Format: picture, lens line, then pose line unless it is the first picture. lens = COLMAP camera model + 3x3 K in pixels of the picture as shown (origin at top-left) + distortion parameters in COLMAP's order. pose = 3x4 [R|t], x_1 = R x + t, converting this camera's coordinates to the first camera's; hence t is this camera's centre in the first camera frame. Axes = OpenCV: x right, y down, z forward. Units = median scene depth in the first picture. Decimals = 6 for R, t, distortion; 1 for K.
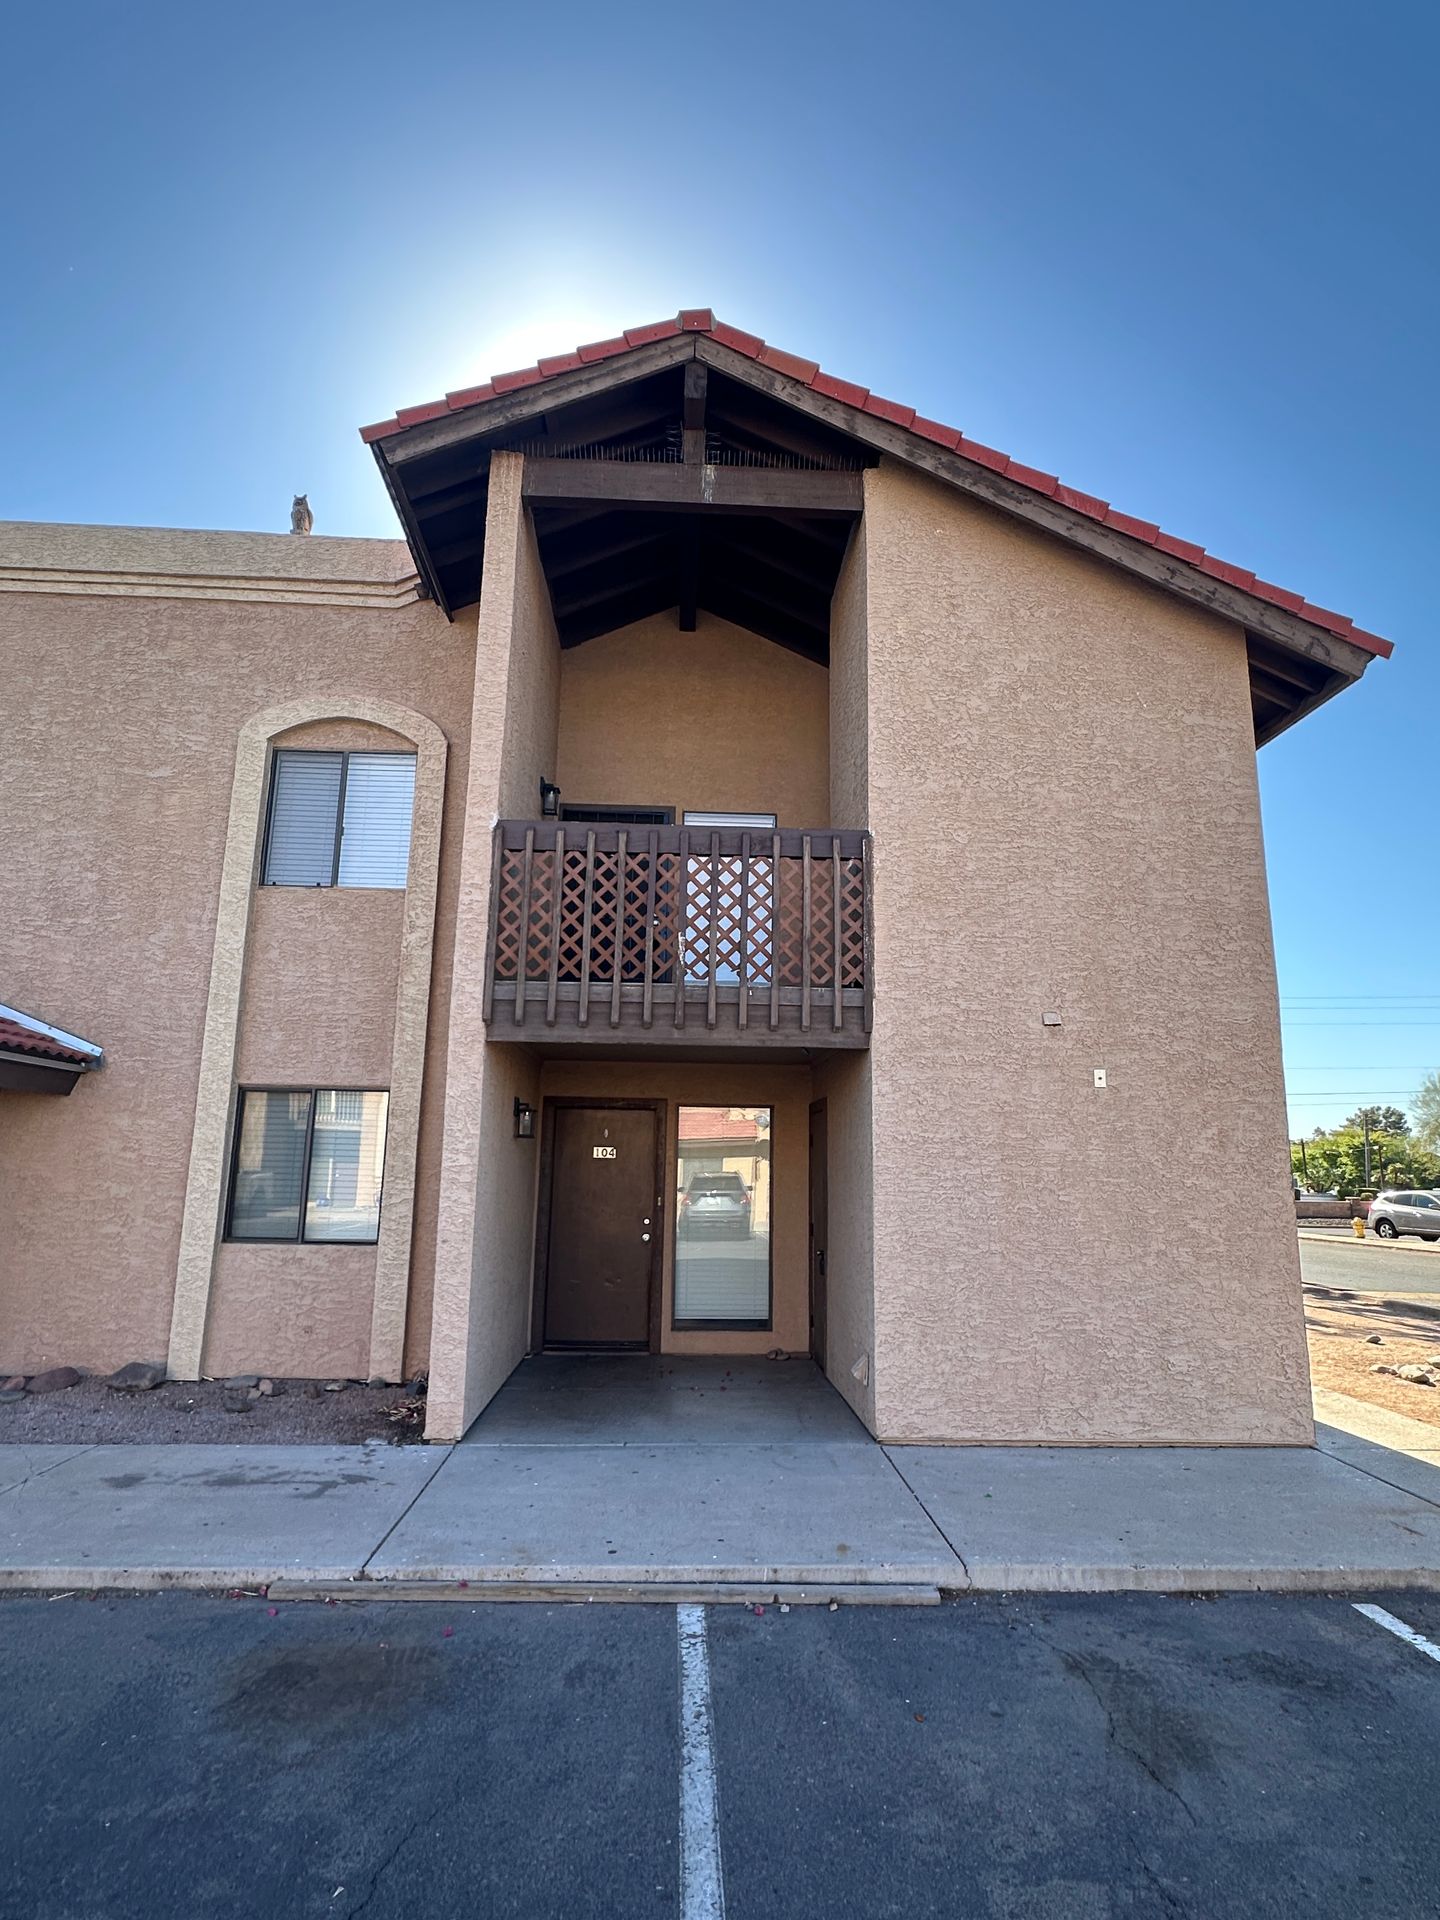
lens RADIAL K [[1044.0, 0, 723.4], [0, 1044.0, 966.3], [0, 0, 1]] dist [0.001230, -0.000881]
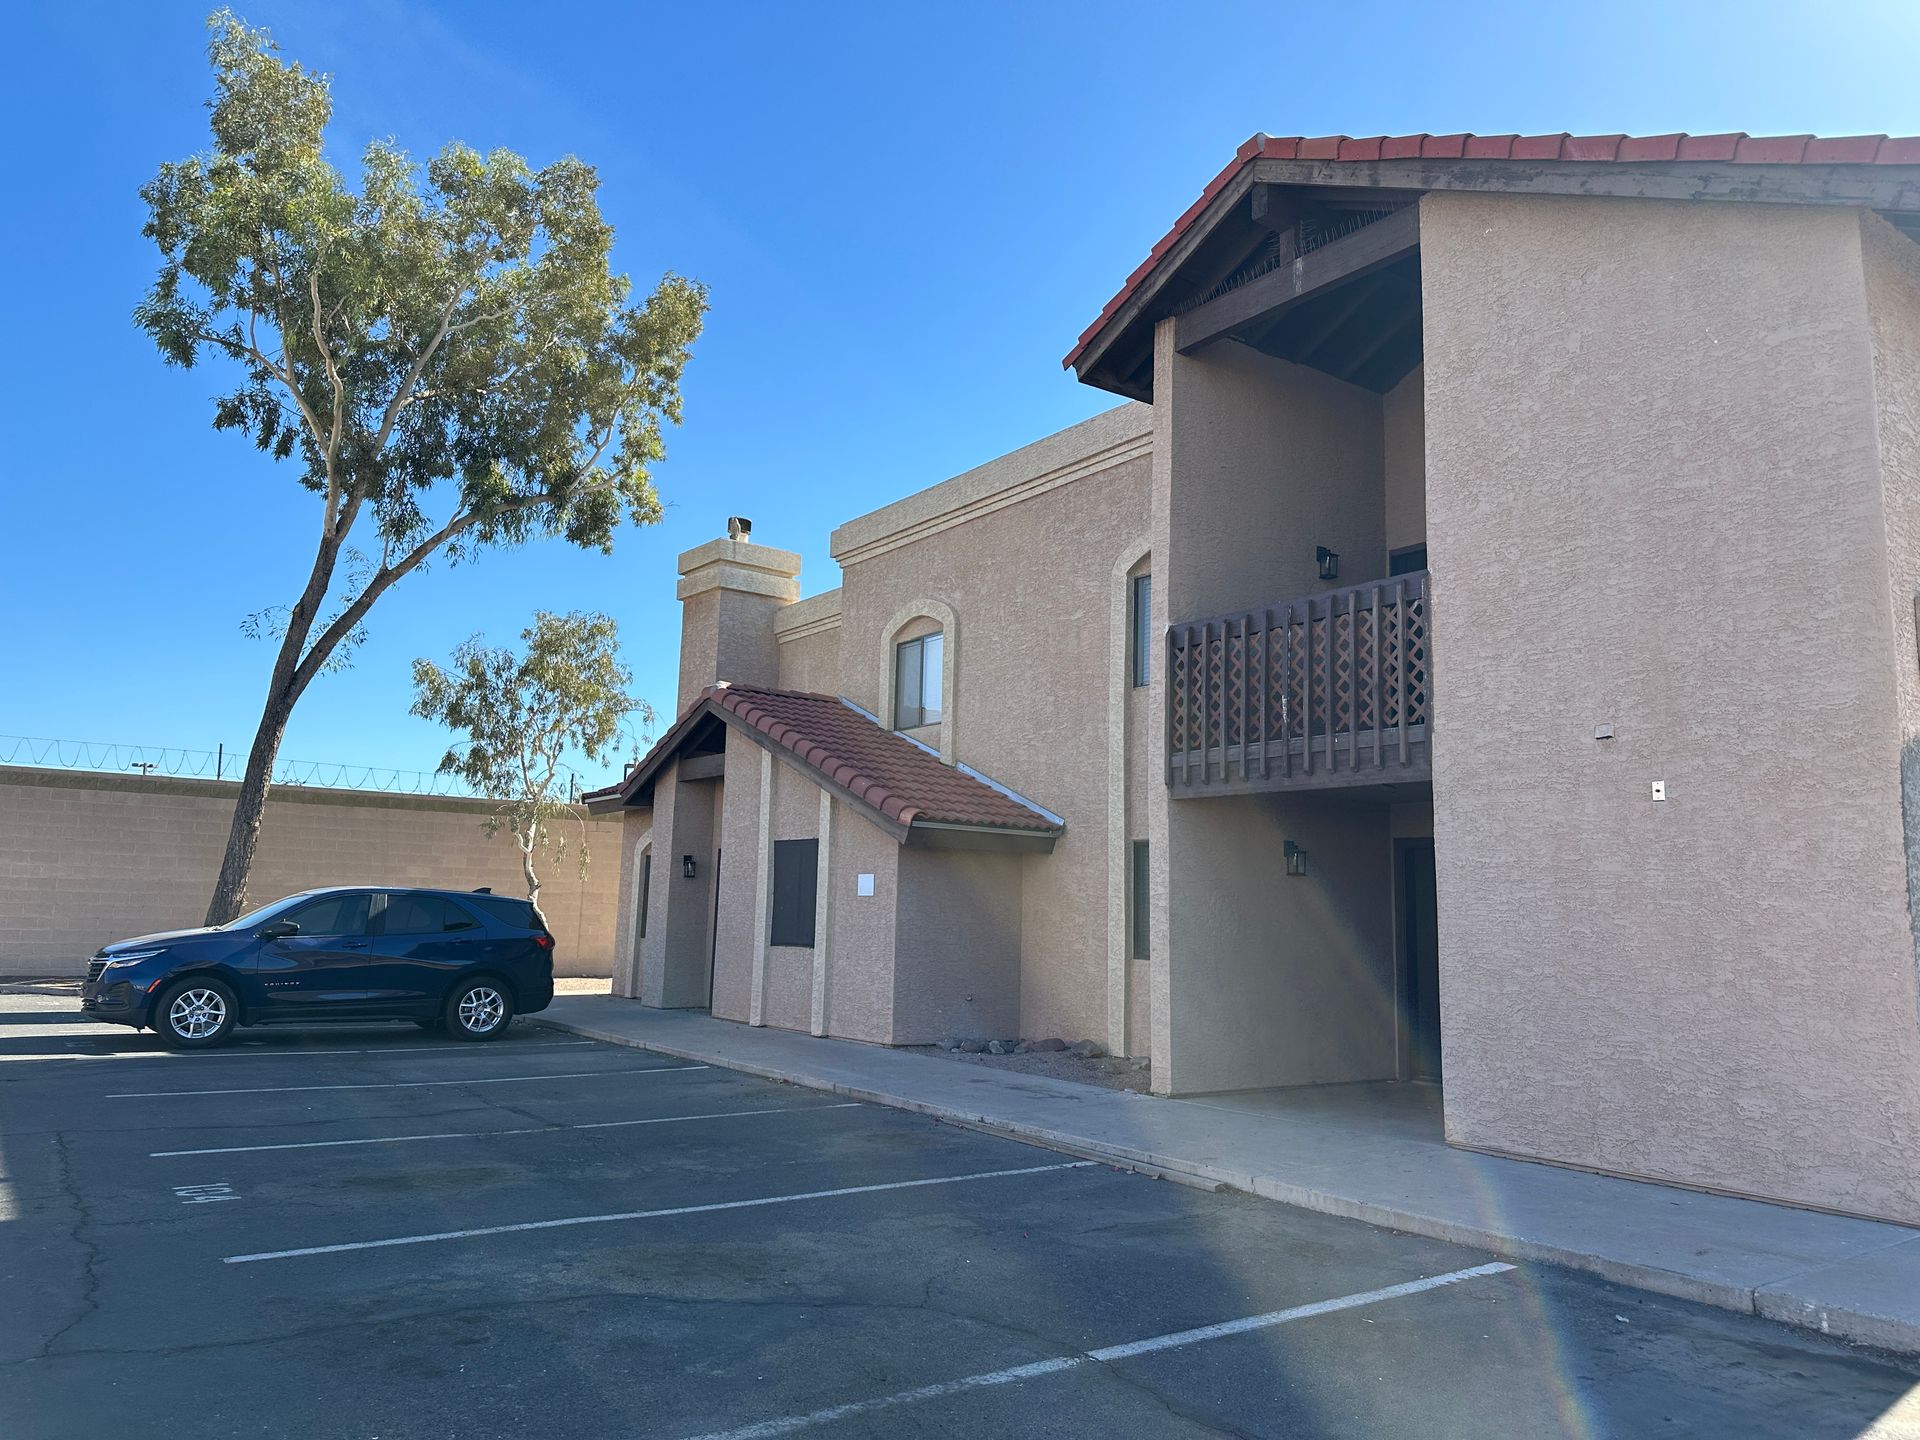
lens RADIAL K [[1338.0, 0, 951.8], [0, 1338.0, 728.8], [0, 0, 1]] dist [0.086917, -0.101069]
pose [[0.550249, -0.117846, -0.826643, 0.956517], [0.144894, 0.988448, -0.044465, 0.017272], [0.822333, -0.095309, 0.560968, -0.149156]]
